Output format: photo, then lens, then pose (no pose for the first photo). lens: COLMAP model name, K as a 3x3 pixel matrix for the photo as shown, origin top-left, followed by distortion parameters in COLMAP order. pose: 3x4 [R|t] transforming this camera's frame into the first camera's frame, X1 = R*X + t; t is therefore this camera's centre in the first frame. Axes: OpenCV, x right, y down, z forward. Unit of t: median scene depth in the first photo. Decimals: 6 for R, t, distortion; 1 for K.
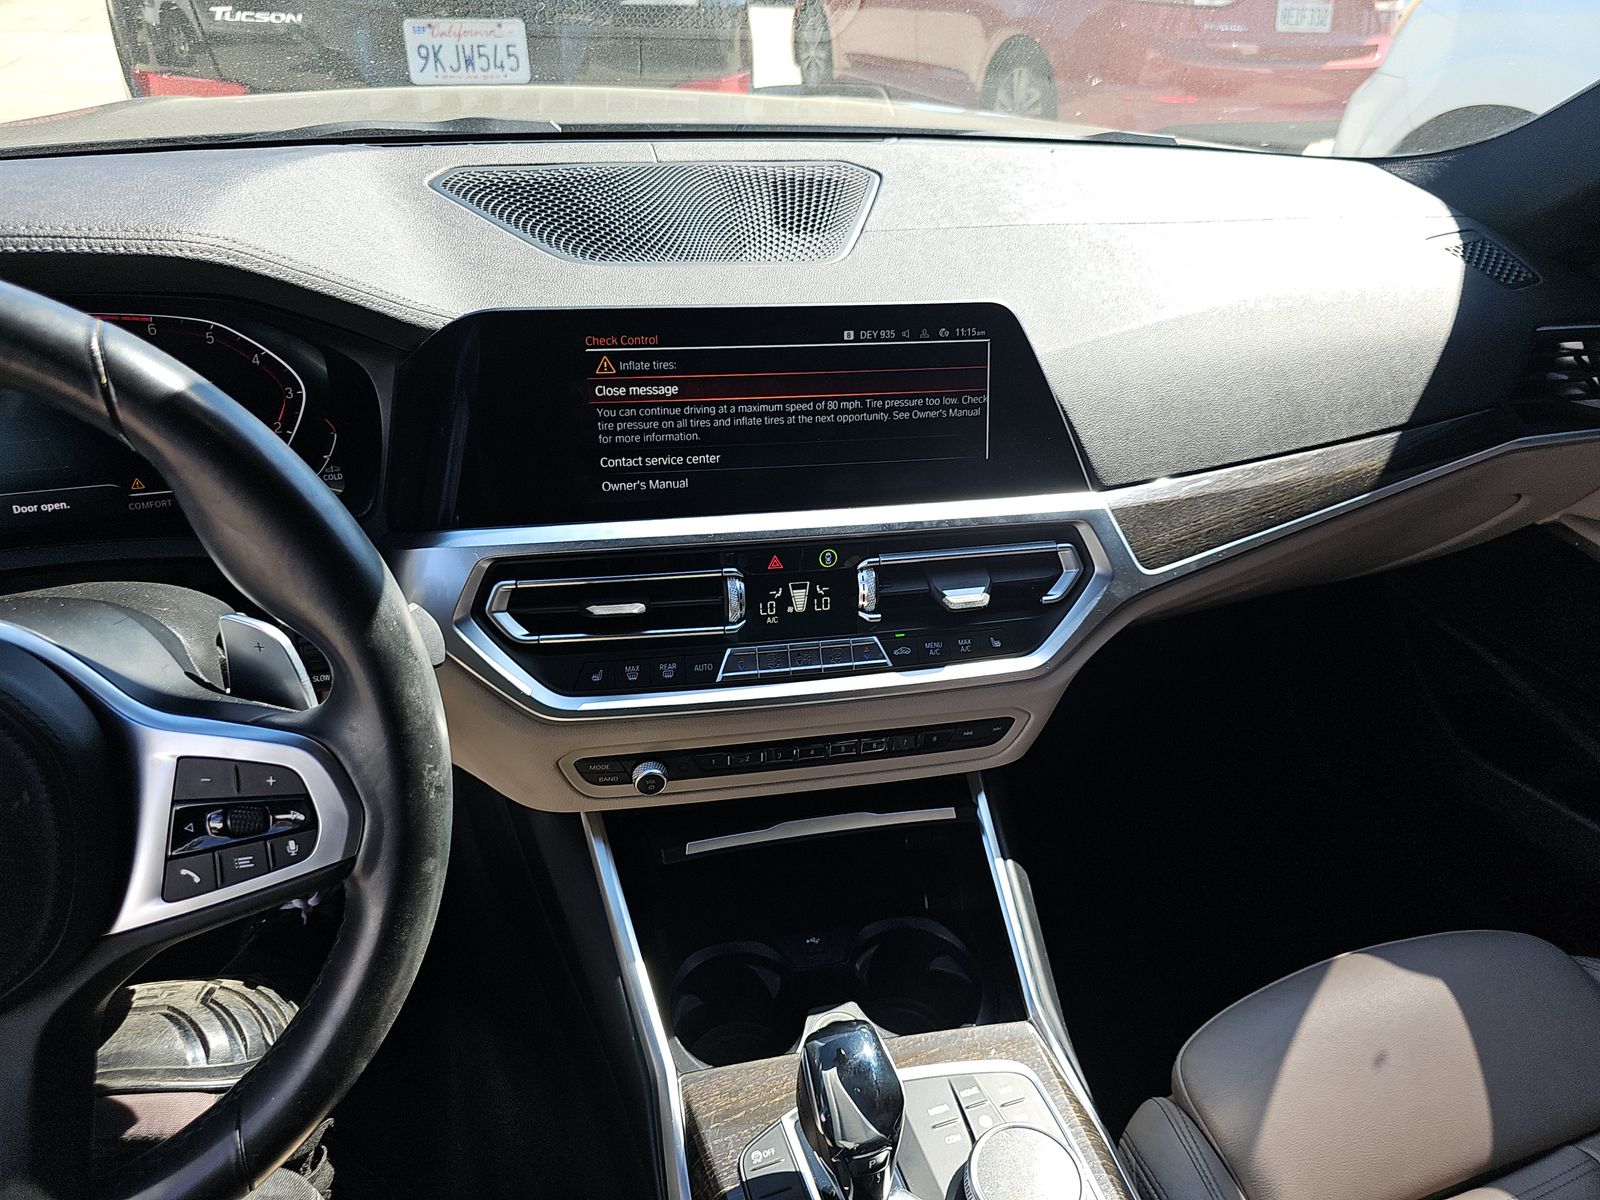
lens RADIAL K [[1062.8, 0, 776.4], [0, 1062.8, 596.9], [0, 0, 1]] dist [0.033683, -0.027917]
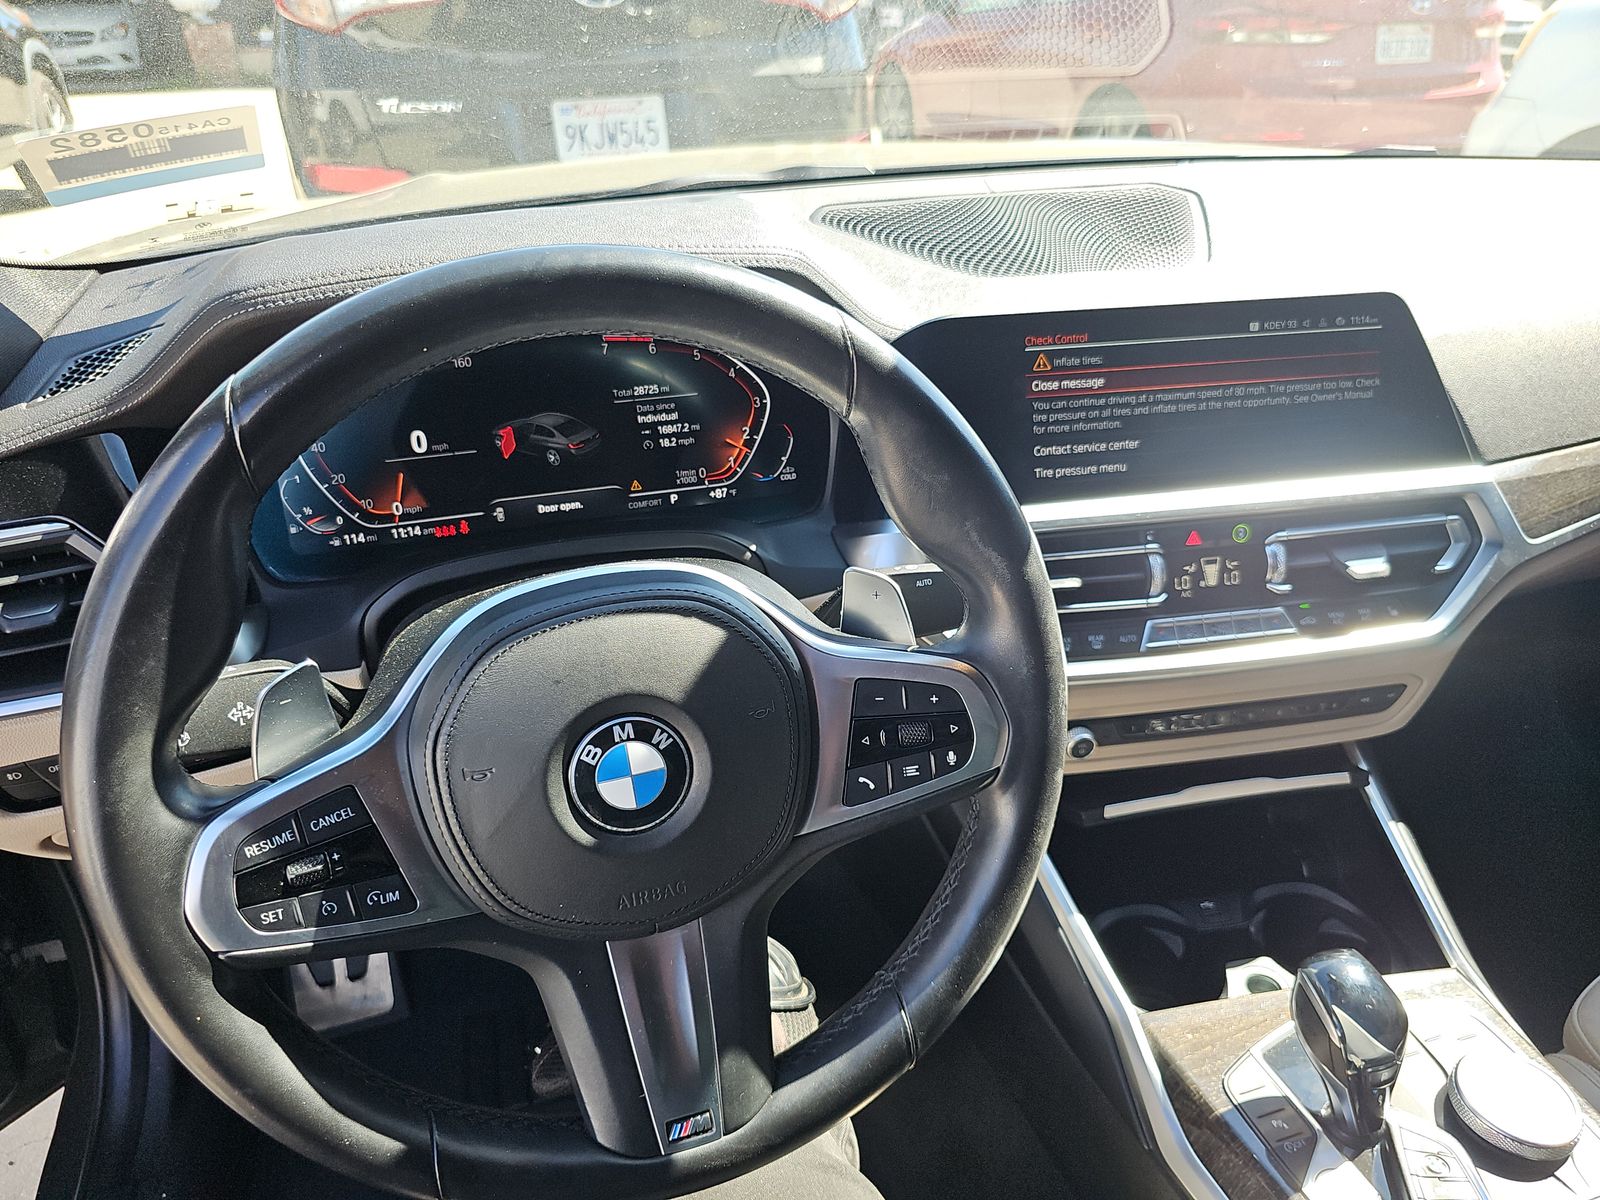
lens RADIAL K [[1062.8, 0, 797.3], [0, 1062.8, 613.2], [0, 0, 1]] dist [0.033683, -0.027917]
pose [[0.997671, -0.031483, -0.060514, -0.325750], [0.029128, 0.998798, -0.039414, 0.071413], [0.061682, 0.037560, 0.997389, -0.096166]]
